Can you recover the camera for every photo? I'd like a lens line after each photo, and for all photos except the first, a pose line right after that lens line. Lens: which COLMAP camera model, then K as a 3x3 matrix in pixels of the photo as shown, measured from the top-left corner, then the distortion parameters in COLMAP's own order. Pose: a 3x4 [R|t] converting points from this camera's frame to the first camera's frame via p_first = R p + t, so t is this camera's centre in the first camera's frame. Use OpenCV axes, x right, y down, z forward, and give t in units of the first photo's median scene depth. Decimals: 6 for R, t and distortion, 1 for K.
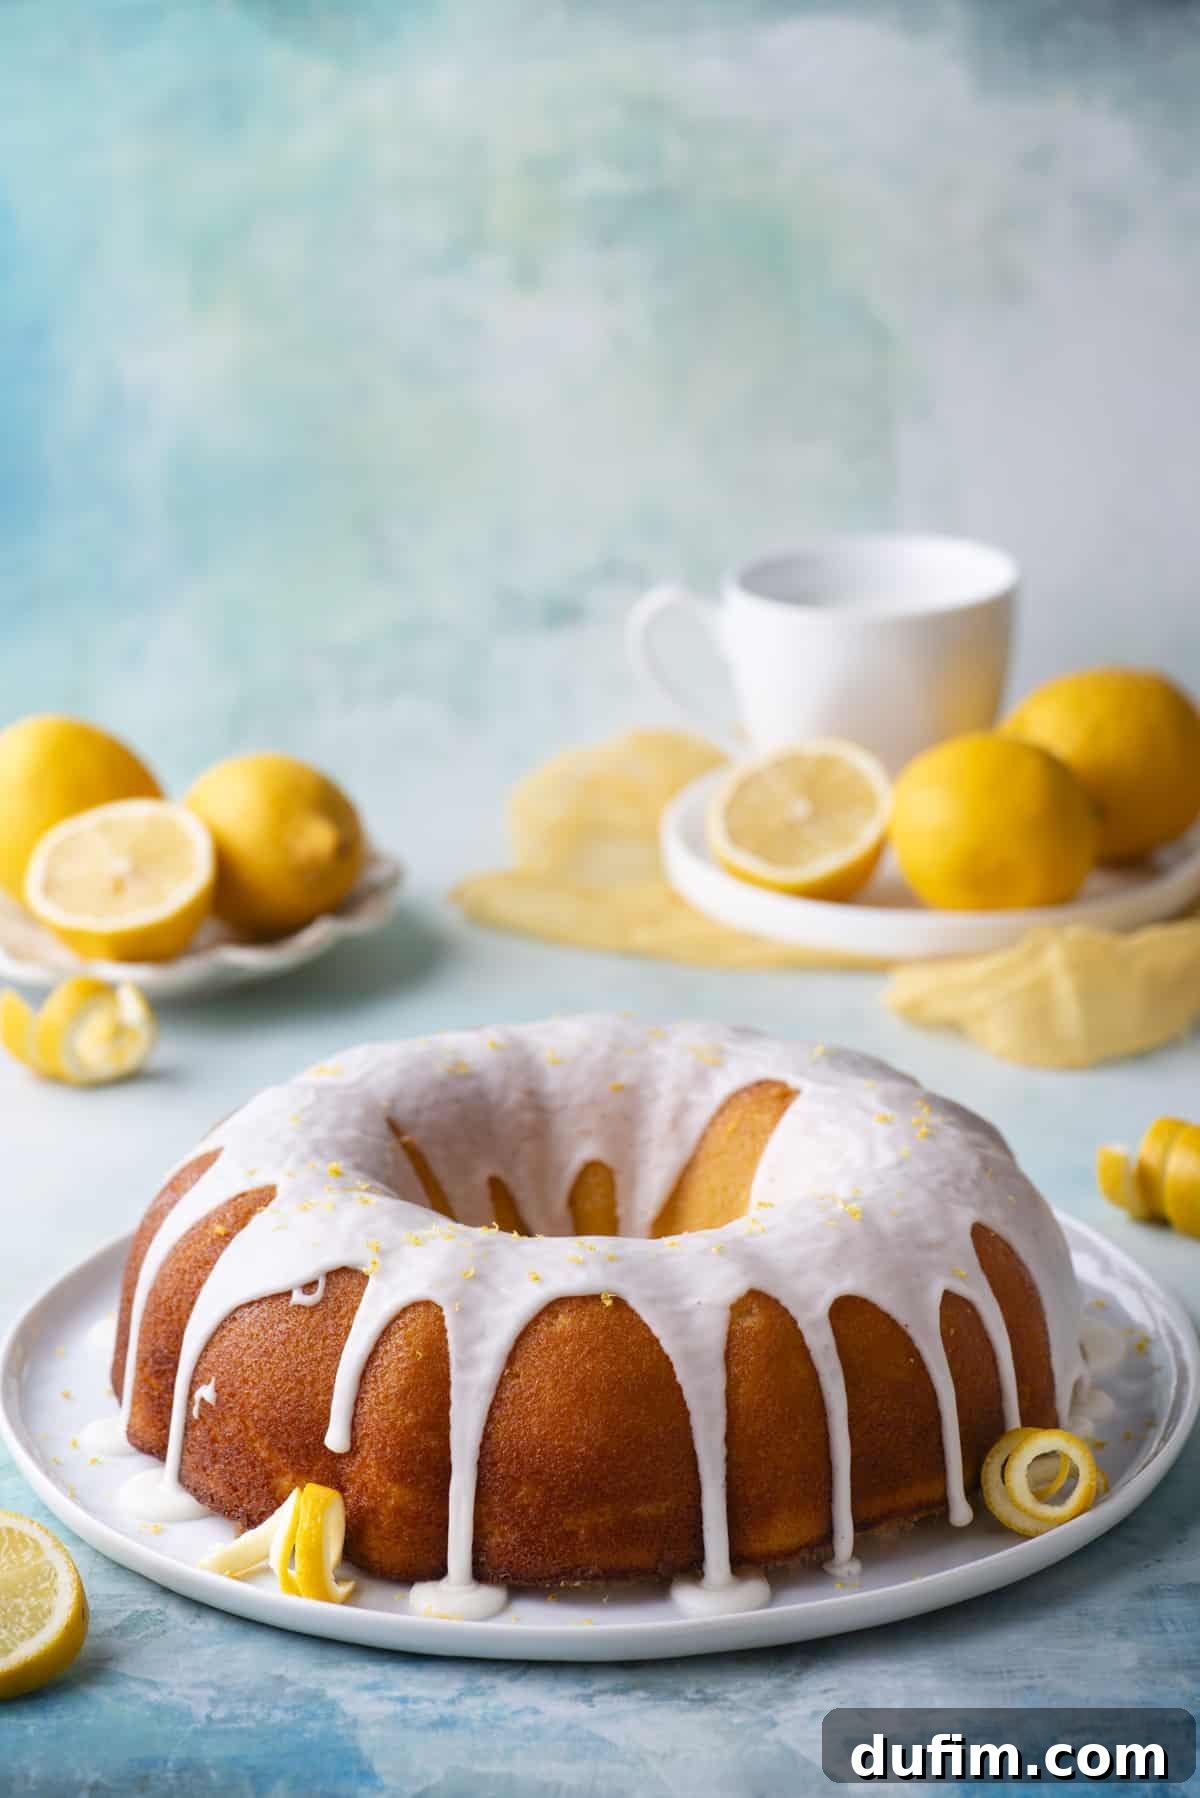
lens RADIAL K [[6160.8, 0, 600.0], [0, 6160.8, 899.0], [0, 0, 1]] dist [-0.143400, -3.514533]
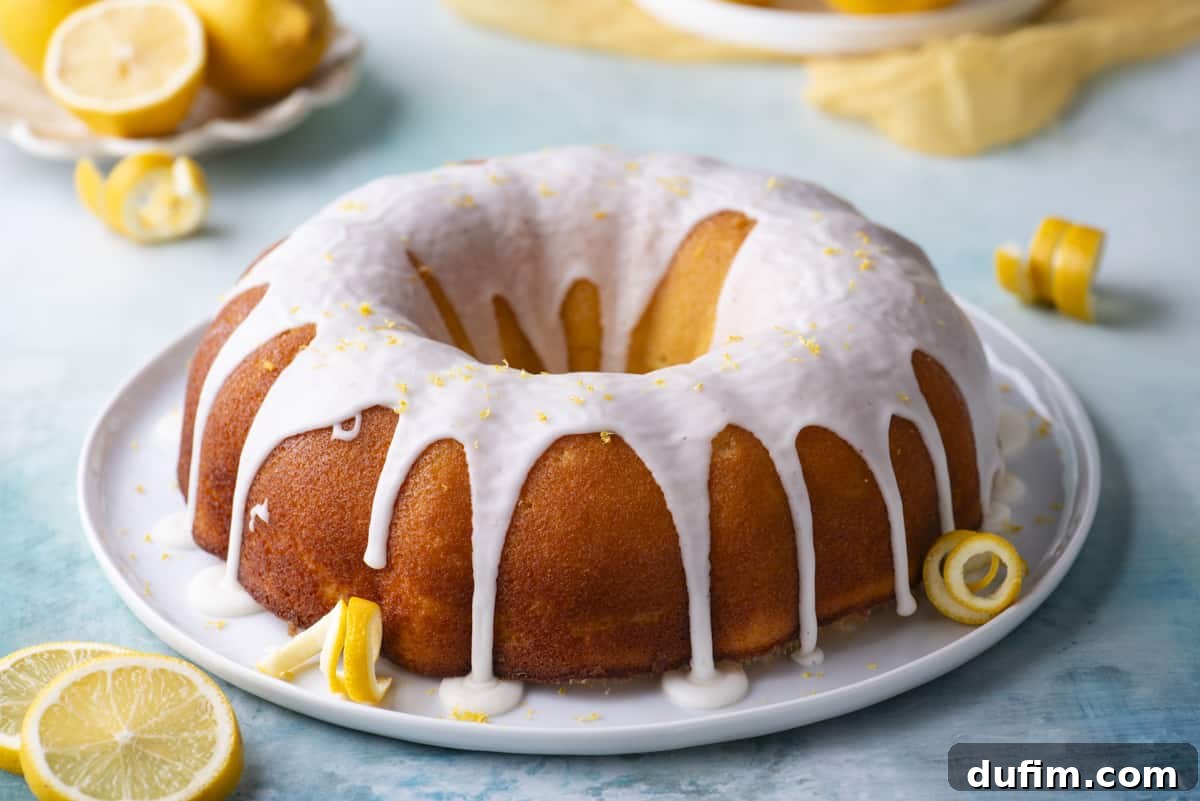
lens RADIAL K [[4111.8, 0, 600.0], [0, 4111.8, 400.5], [0, 0, 1]] dist [-0.143400, -3.514533]
pose [[0.999534, -0.014190, 0.027010, -0.020488], [0.009807, 0.987712, 0.155977, -0.061700], [-0.028891, -0.155639, 0.987391, 0.233382]]
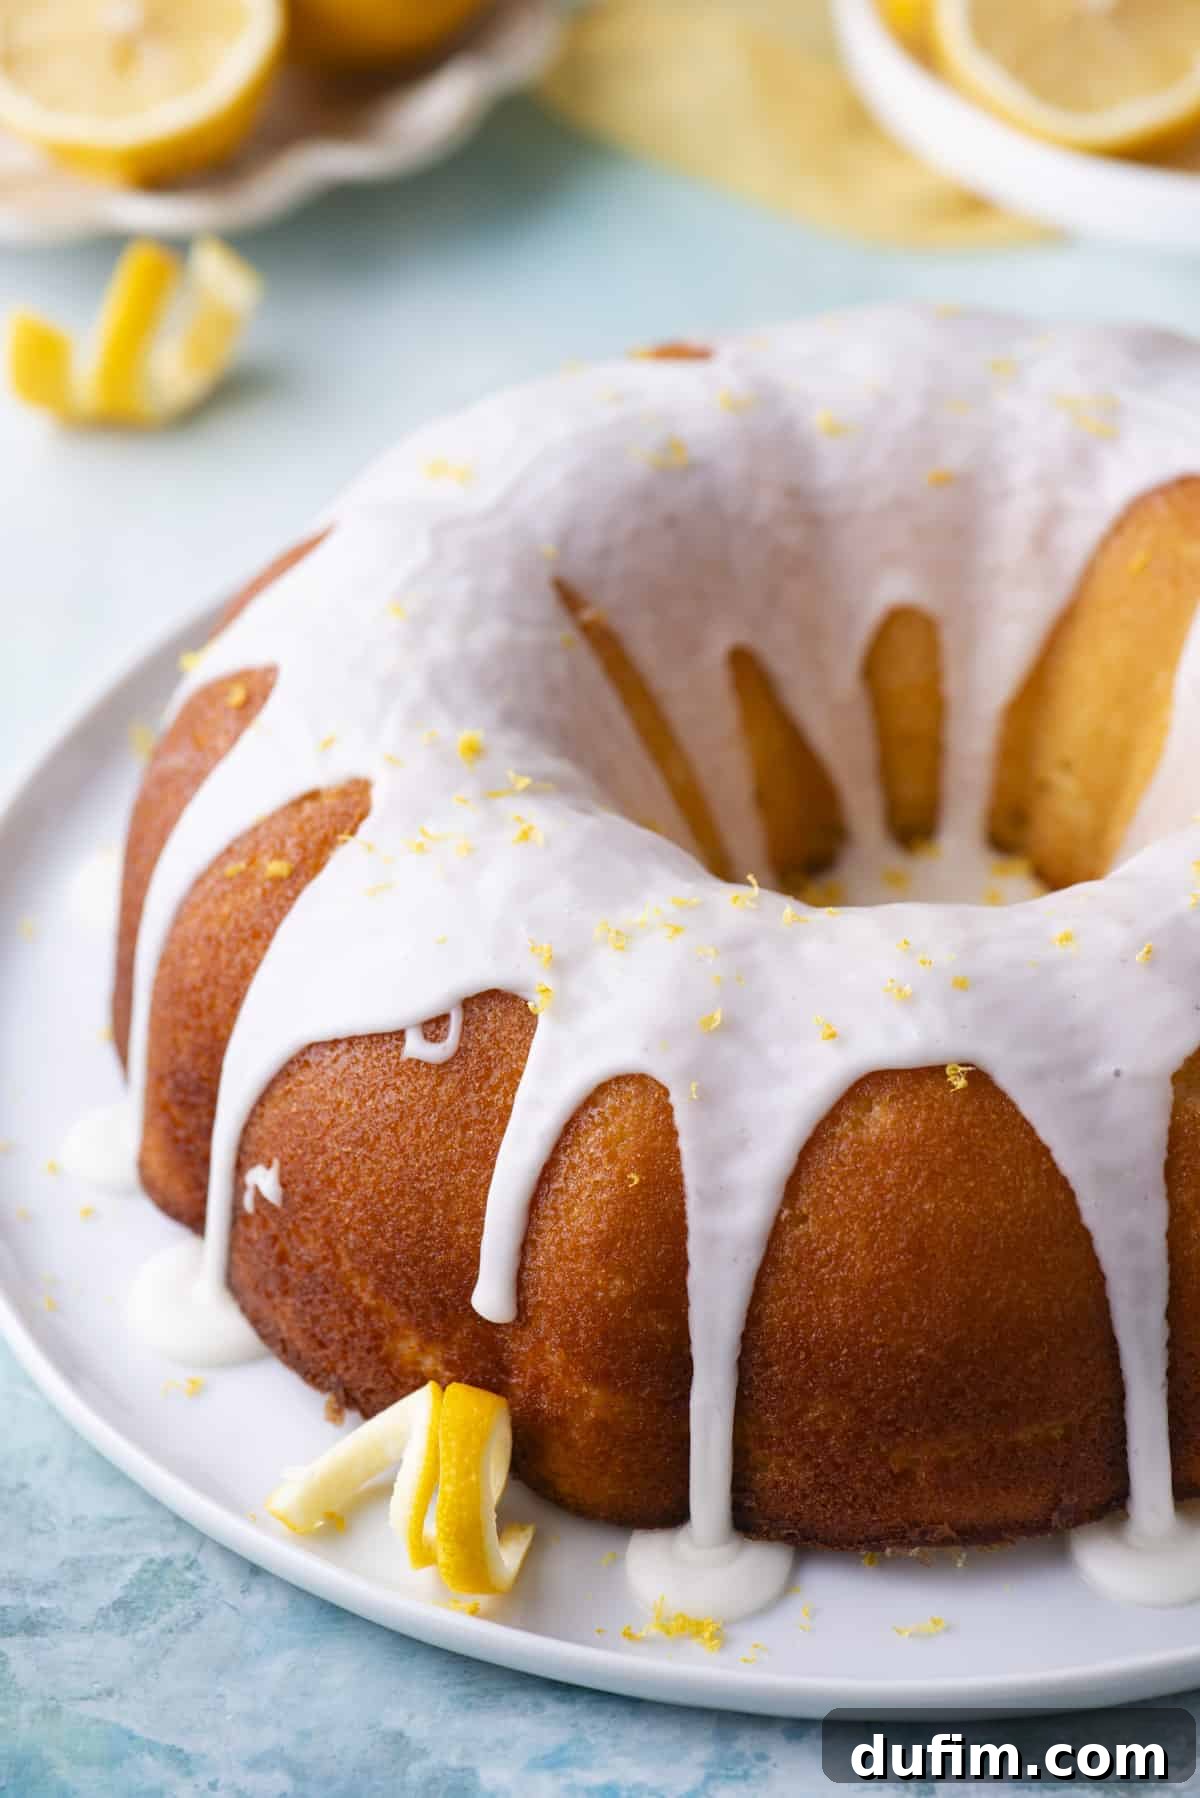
lens RADIAL K [[6160.8, 0, 600.0], [0, 6160.8, 899.0], [0, 0, 1]] dist [-0.143400, -3.514533]
pose [[0.999299, -0.024034, -0.028712, -0.014940], [0.032269, 0.941744, 0.334778, -0.140281], [0.018994, -0.335470, 0.941859, 0.461918]]
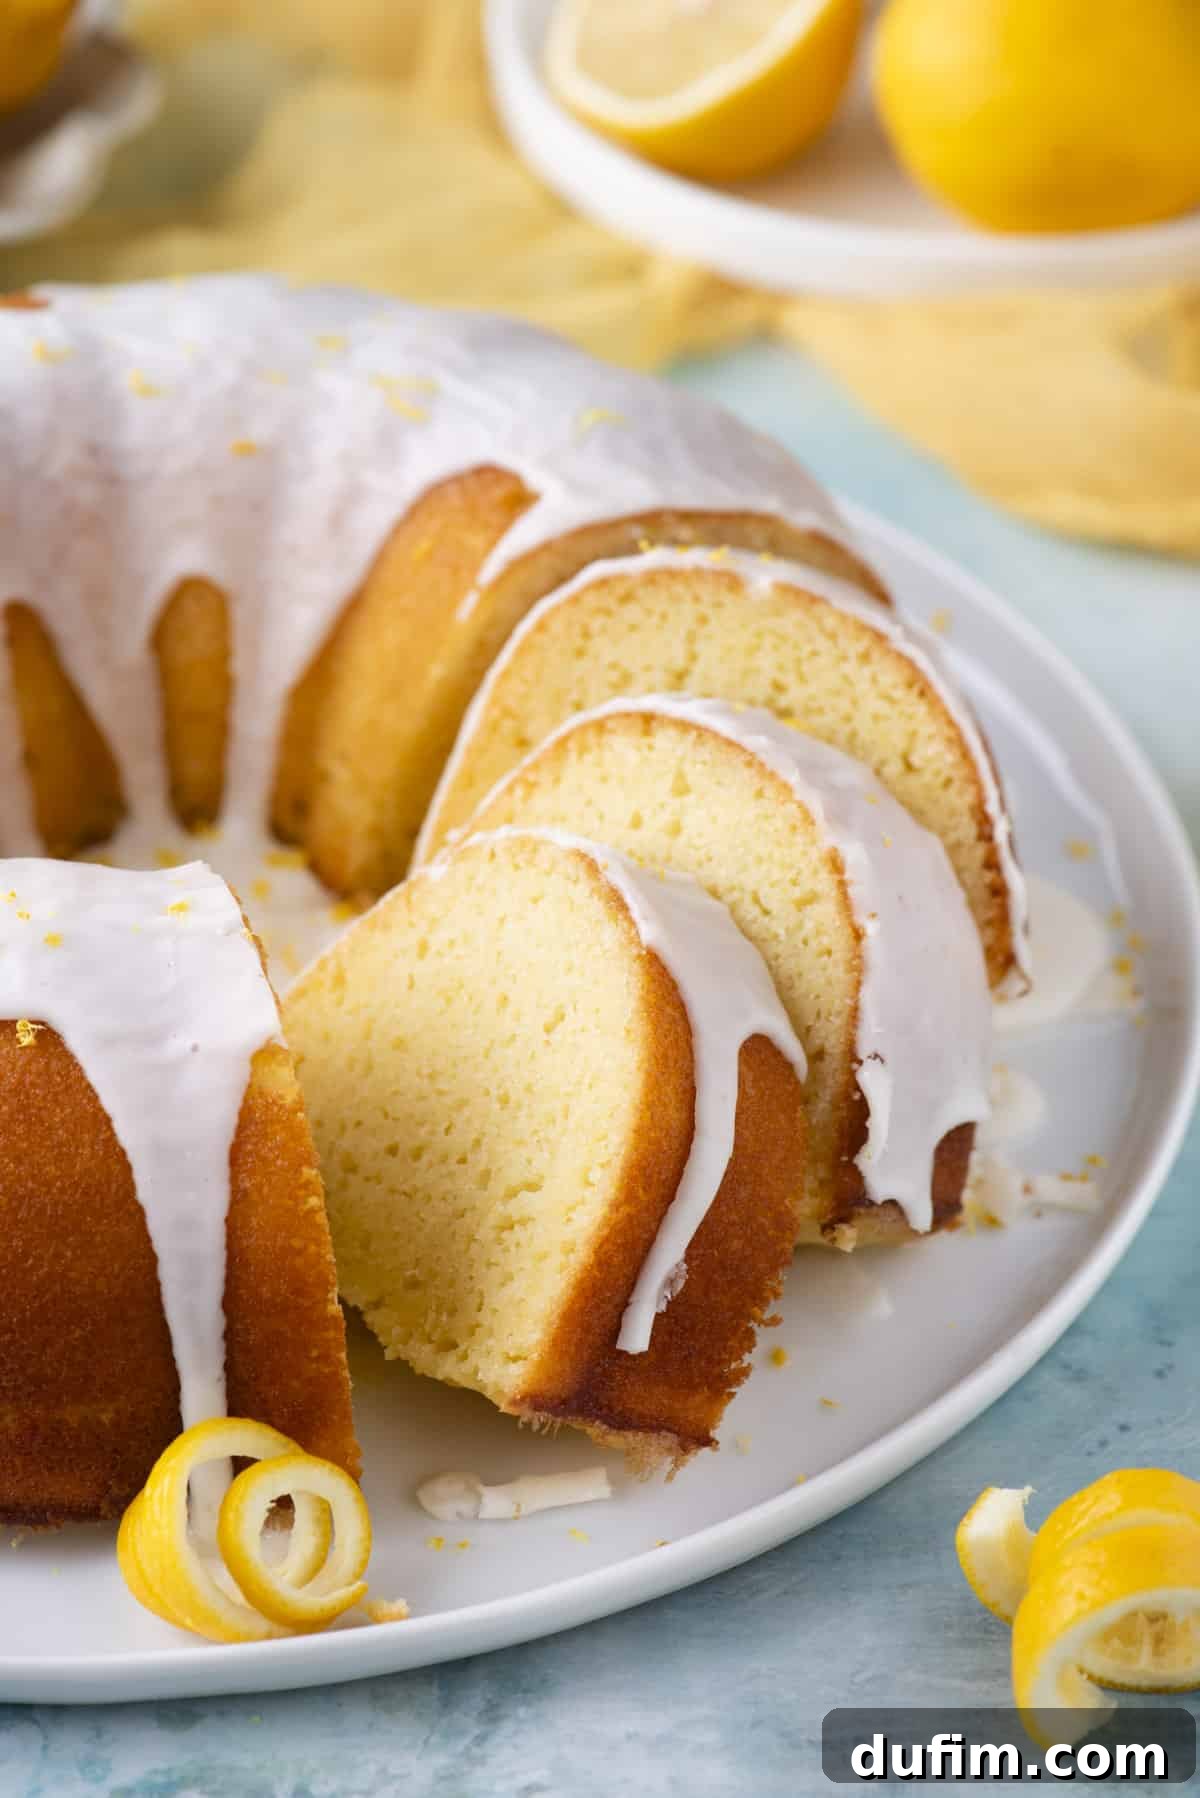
lens RADIAL K [[6160.8, 0, 600.0], [0, 6160.8, 899.0], [0, 0, 1]] dist [-0.143400, -3.514533]
pose [[0.990783, 0.075345, -0.112568, 0.111073], [-0.036932, 0.949802, 0.310665, -0.116878], [0.130325, -0.303644, 0.943830, 0.486306]]
